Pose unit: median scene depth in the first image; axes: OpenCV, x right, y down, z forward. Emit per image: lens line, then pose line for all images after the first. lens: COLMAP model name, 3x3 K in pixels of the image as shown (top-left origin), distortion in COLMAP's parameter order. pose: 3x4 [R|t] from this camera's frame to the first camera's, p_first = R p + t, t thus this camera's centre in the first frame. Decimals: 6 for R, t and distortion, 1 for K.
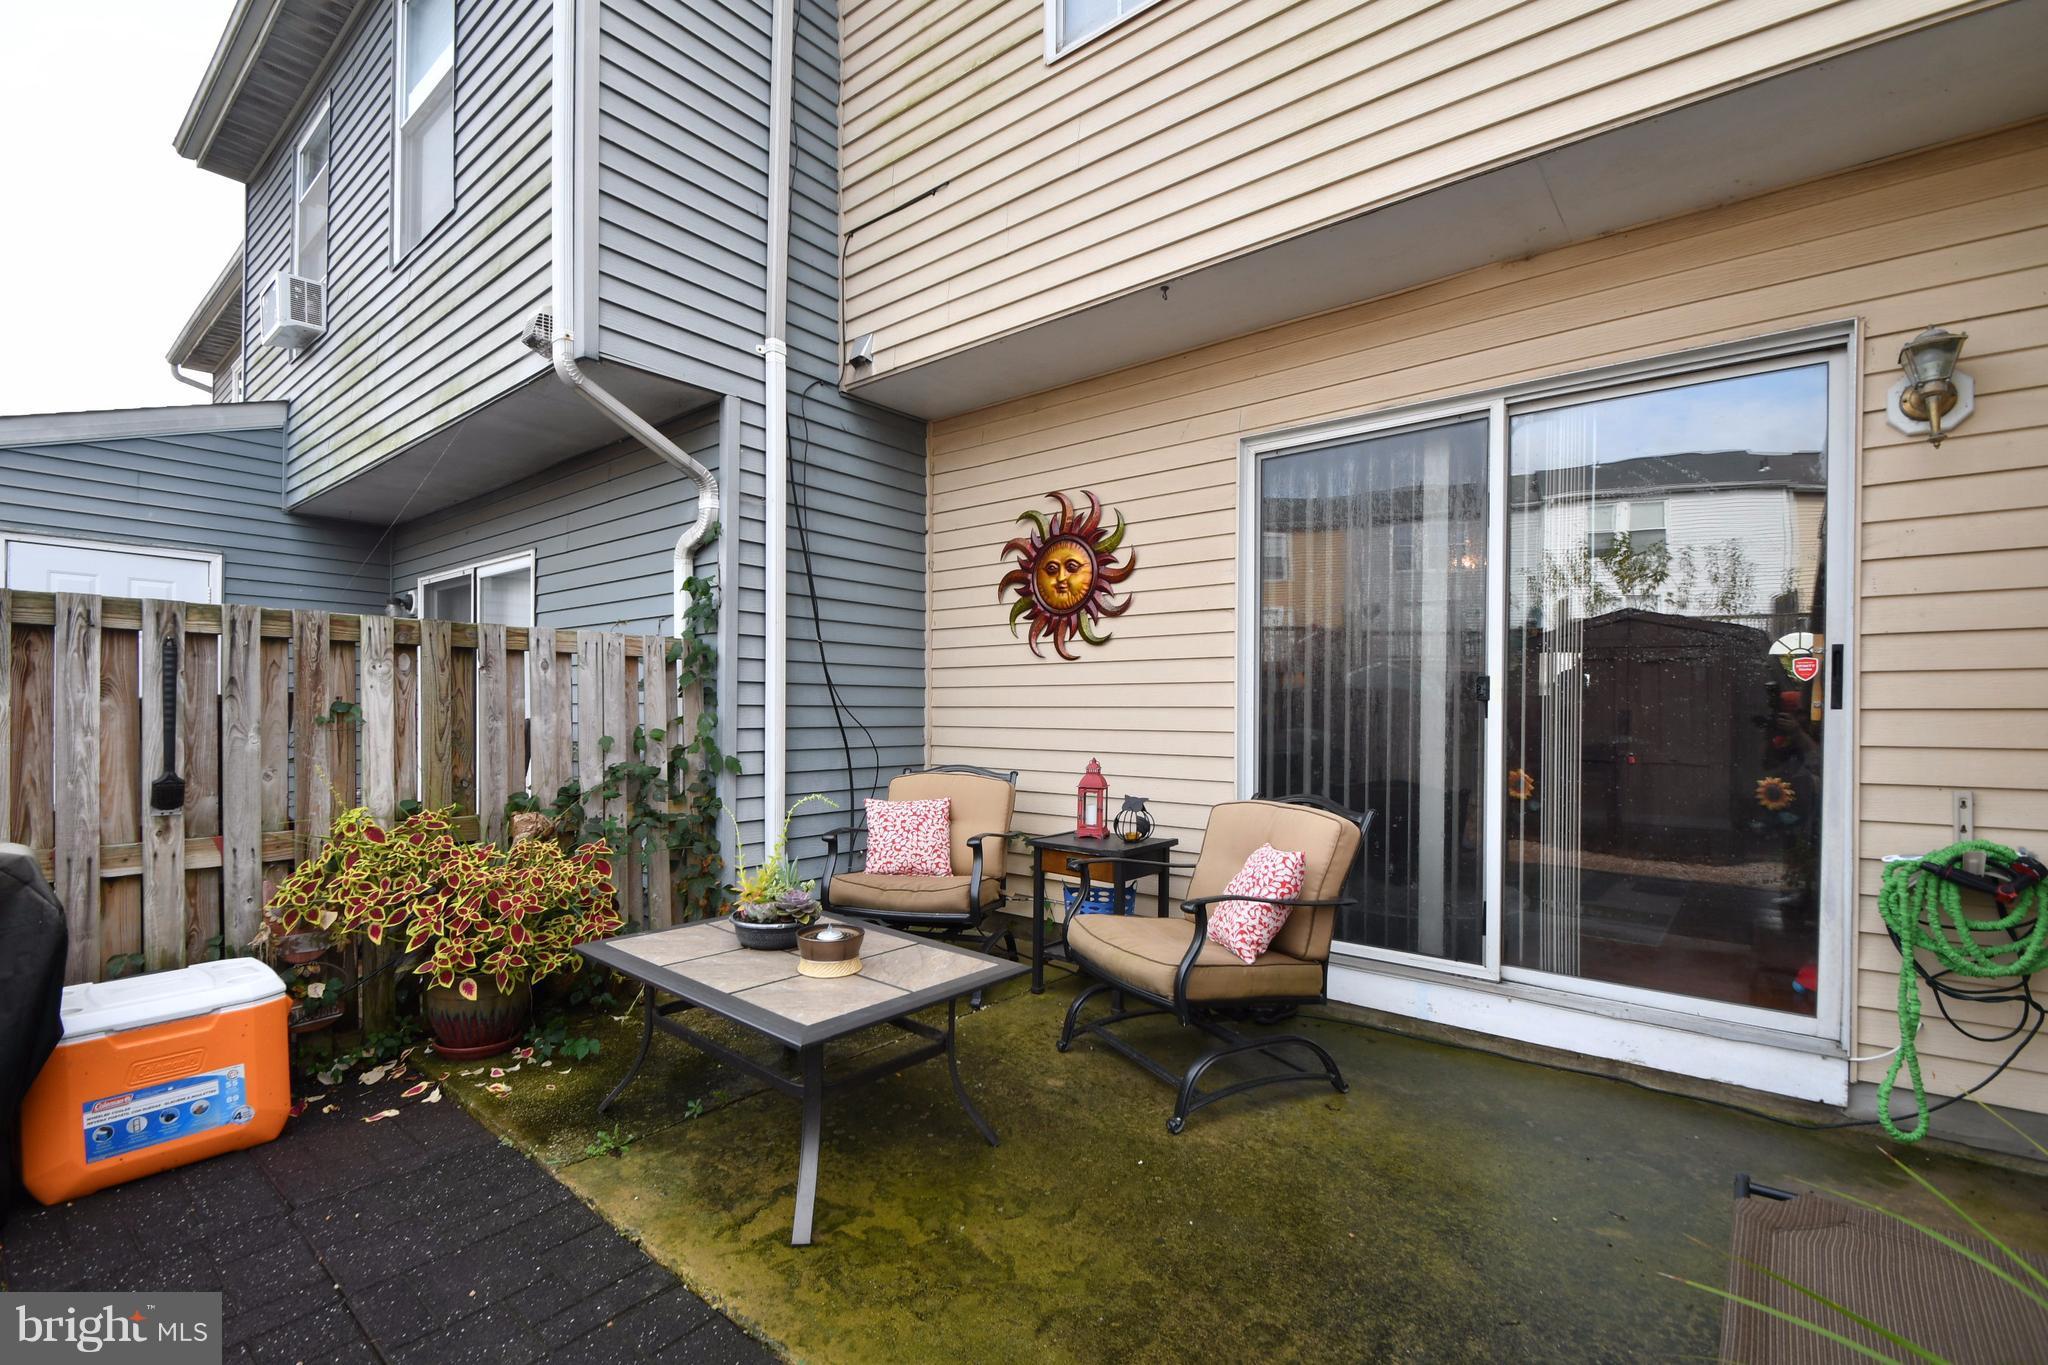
lens RADIAL K [[888.0, 0, 1018.5], [0, 888.0, 701.9], [0, 0, 1]] dist [0.001971, -0.000186]
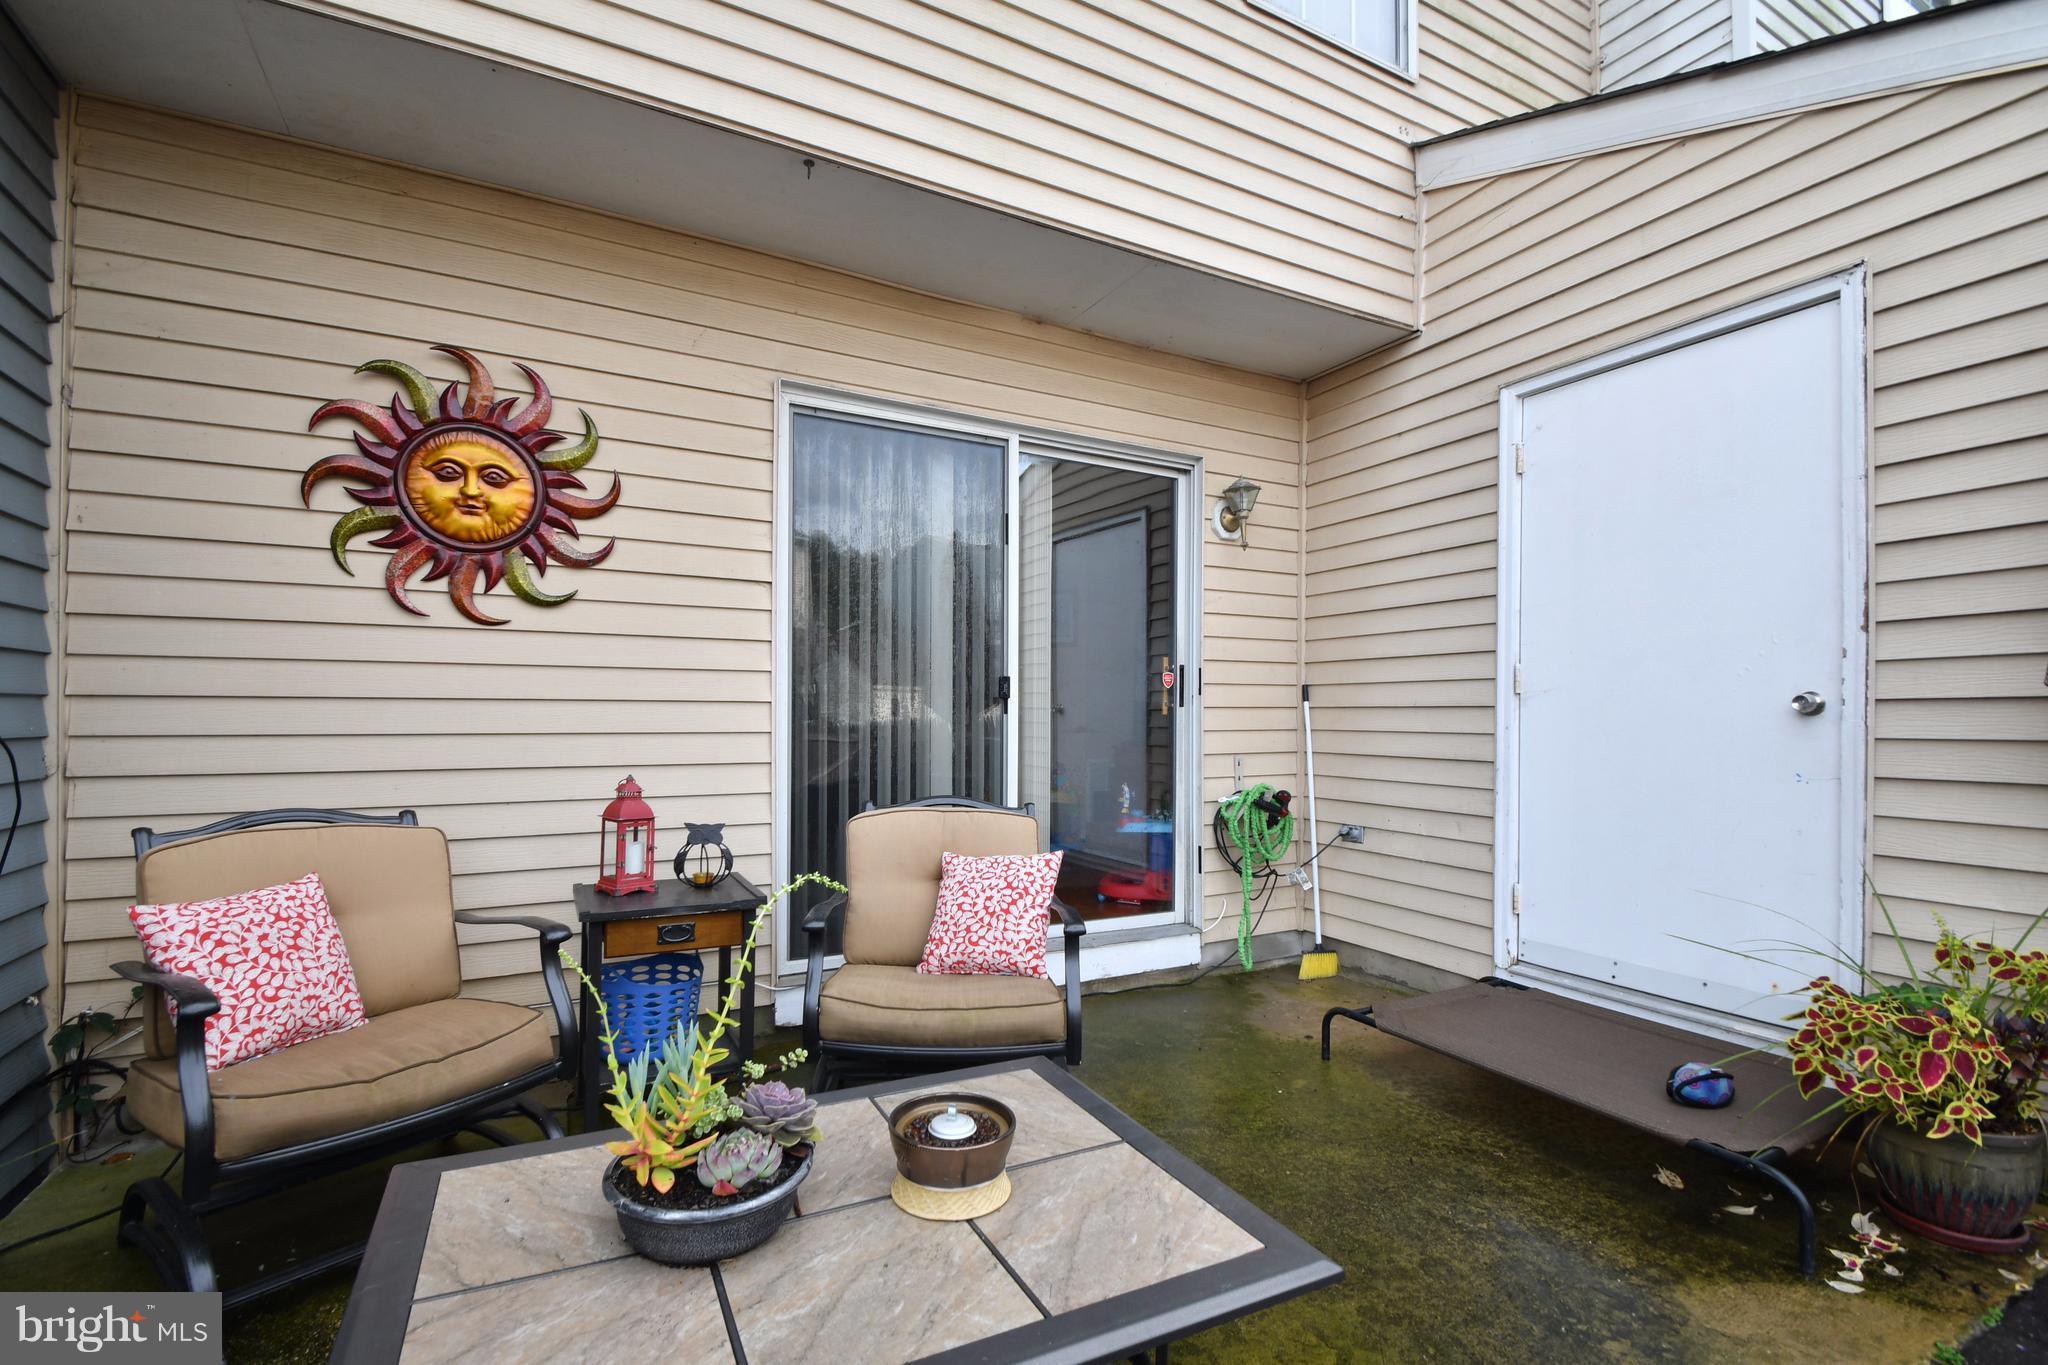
lens RADIAL K [[888.0, 0, 1015.6], [0, 888.0, 697.9], [0, 0, 1]] dist [0.001971, -0.000186]
pose [[0.399083, 0.010242, 0.916857, -0.383932], [-0.014918, 0.999878, -0.004677, 0.002711], [-0.916793, -0.011811, 0.399187, 0.416199]]
